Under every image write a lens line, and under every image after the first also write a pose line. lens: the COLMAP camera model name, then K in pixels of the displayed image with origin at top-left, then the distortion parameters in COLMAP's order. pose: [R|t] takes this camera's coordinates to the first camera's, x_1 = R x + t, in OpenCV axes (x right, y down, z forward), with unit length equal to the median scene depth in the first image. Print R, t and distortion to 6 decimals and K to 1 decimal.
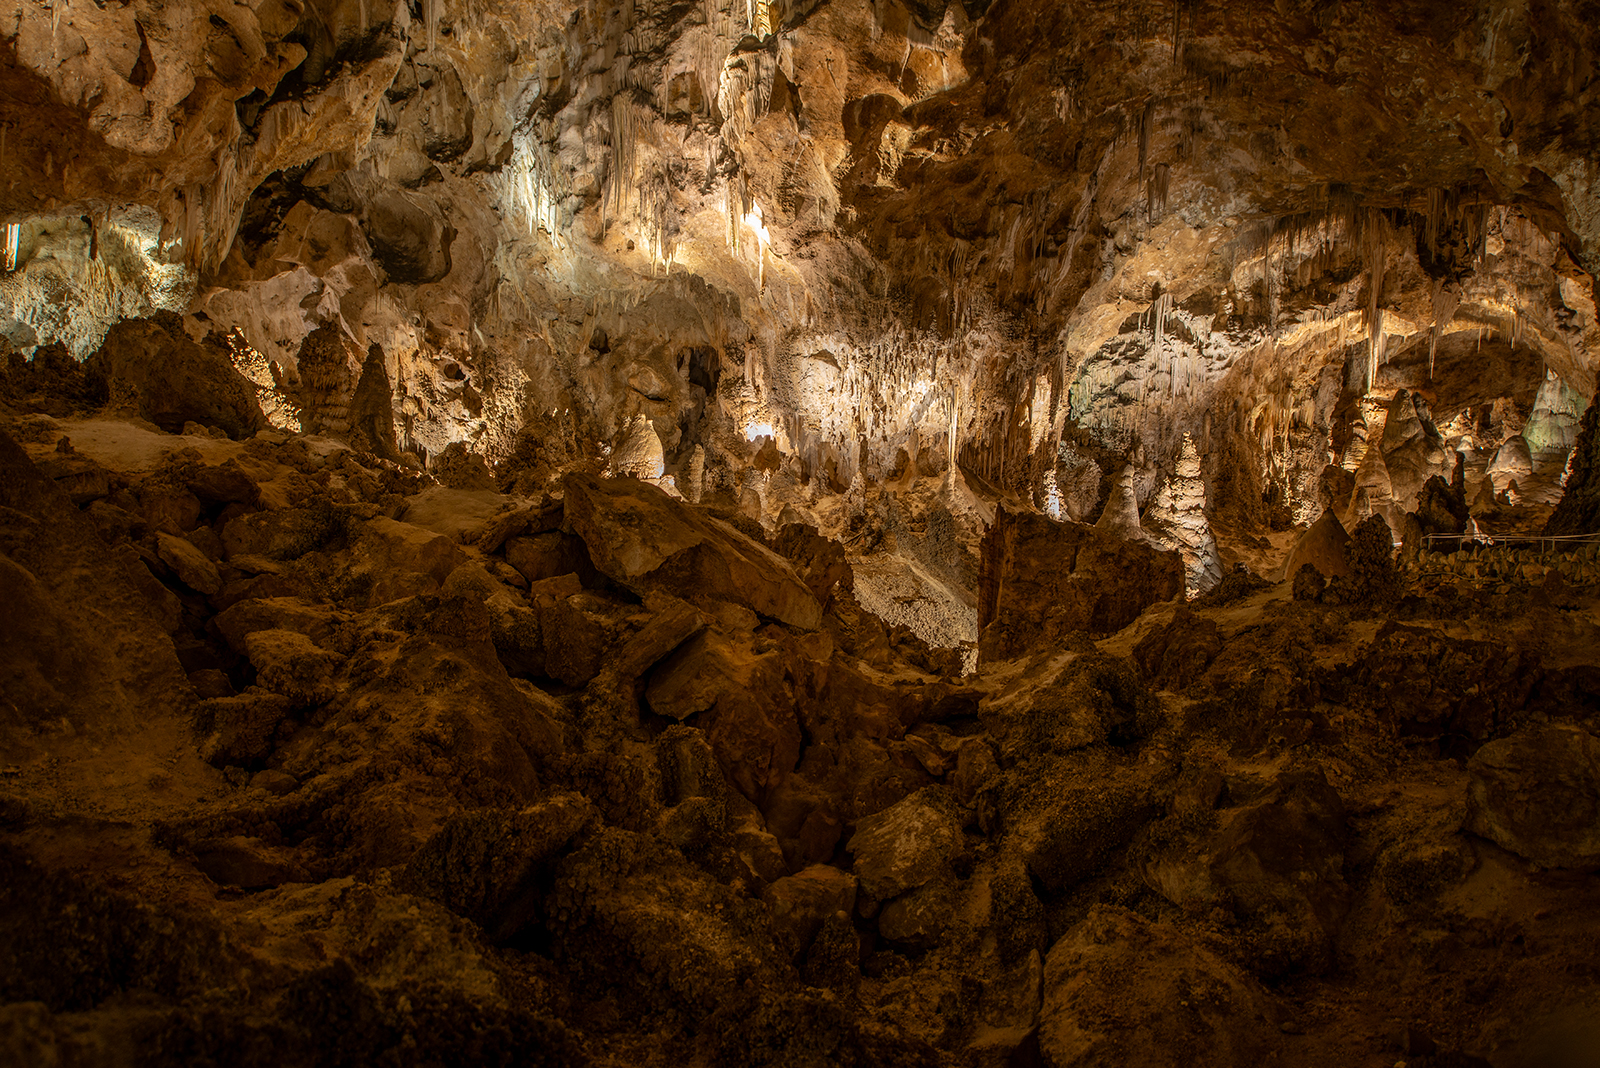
lens RADIAL K [[1075.4, 0, 798.0], [0, 1075.4, 535.5], [0, 0, 1]] dist [0.003286, -0.004322]
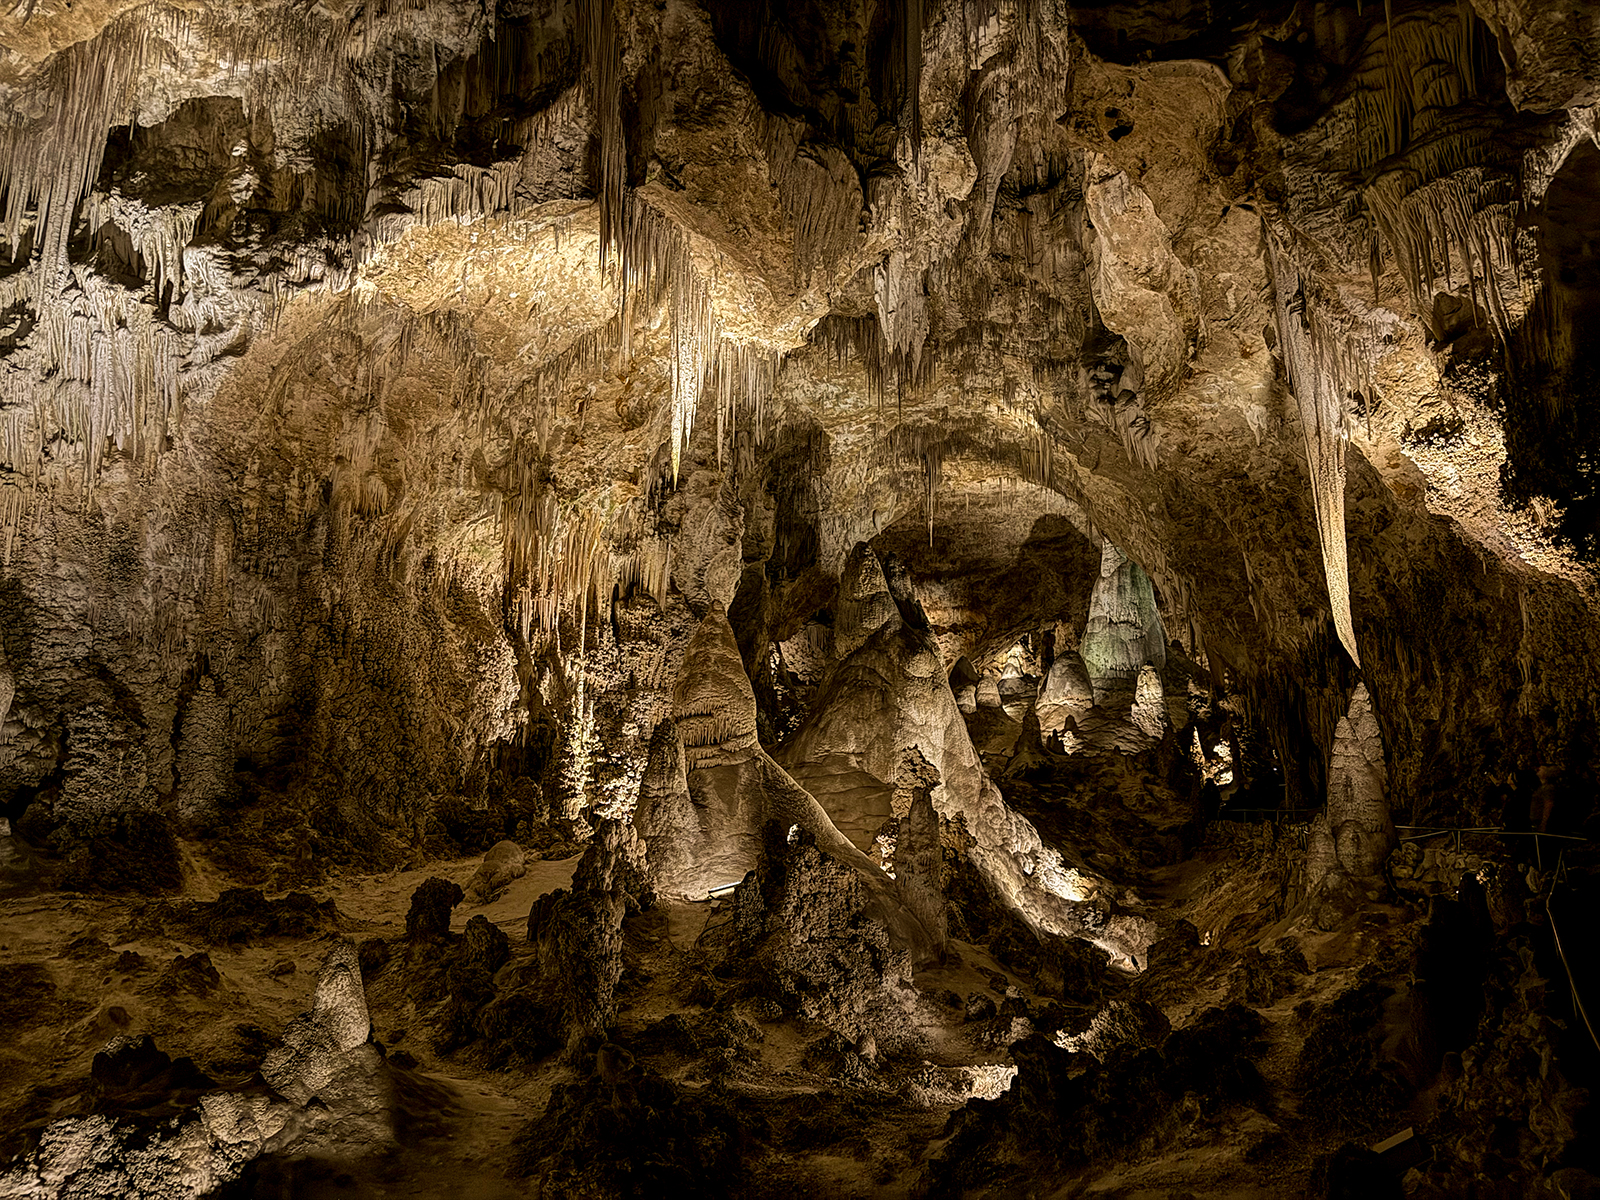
lens RADIAL K [[1141.3, 0, 800.5], [0, 1141.3, 586.5], [0, 0, 1]] dist [0.080666, 0.000973]
pose [[0.943182, 0.017451, 0.331817, 0.389466], [0.045058, 0.982678, -0.179758, -0.015162], [-0.329206, 0.184495, 0.926059, 0.551570]]
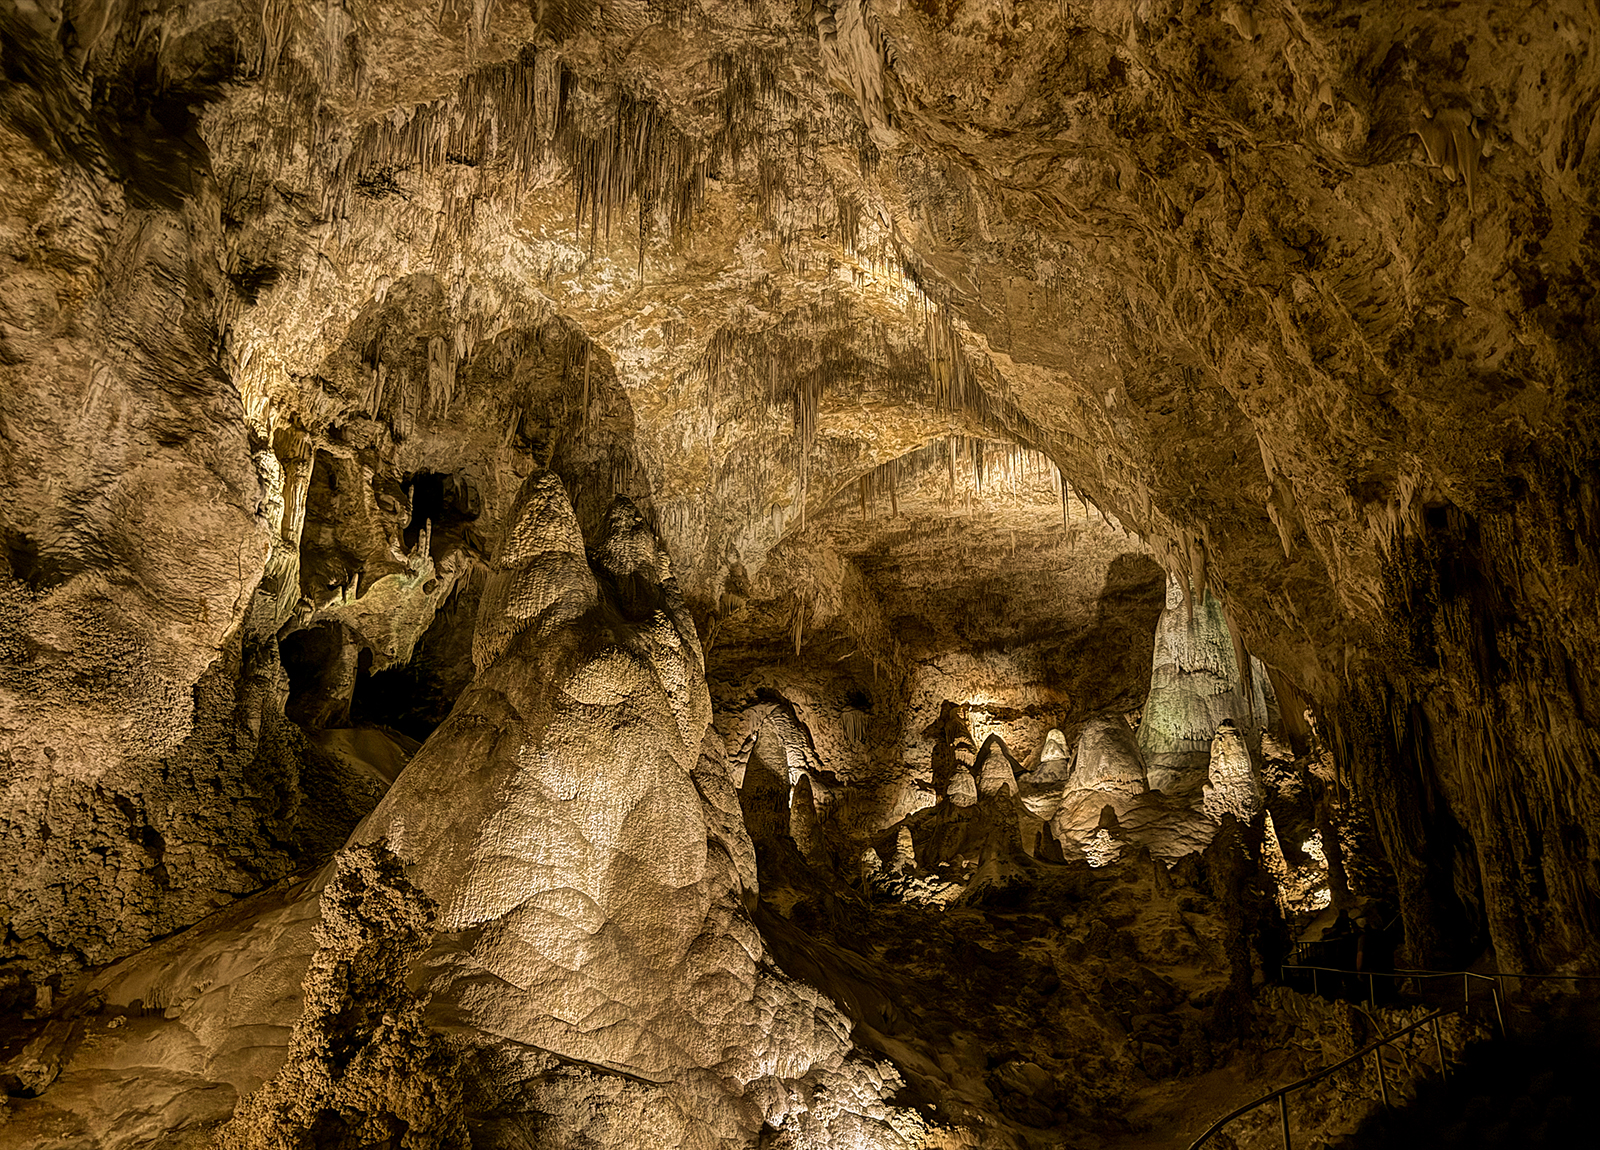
lens RADIAL K [[1147.8, 0, 792.8], [0, 1147.8, 582.3], [0, 0, 1]] dist [0.047818, -0.006508]
pose [[0.981221, 0.000132, 0.192888, 0.642793], [0.056782, 0.955490, -0.289507, -0.014107], [-0.184340, 0.295023, 0.937539, 0.795386]]
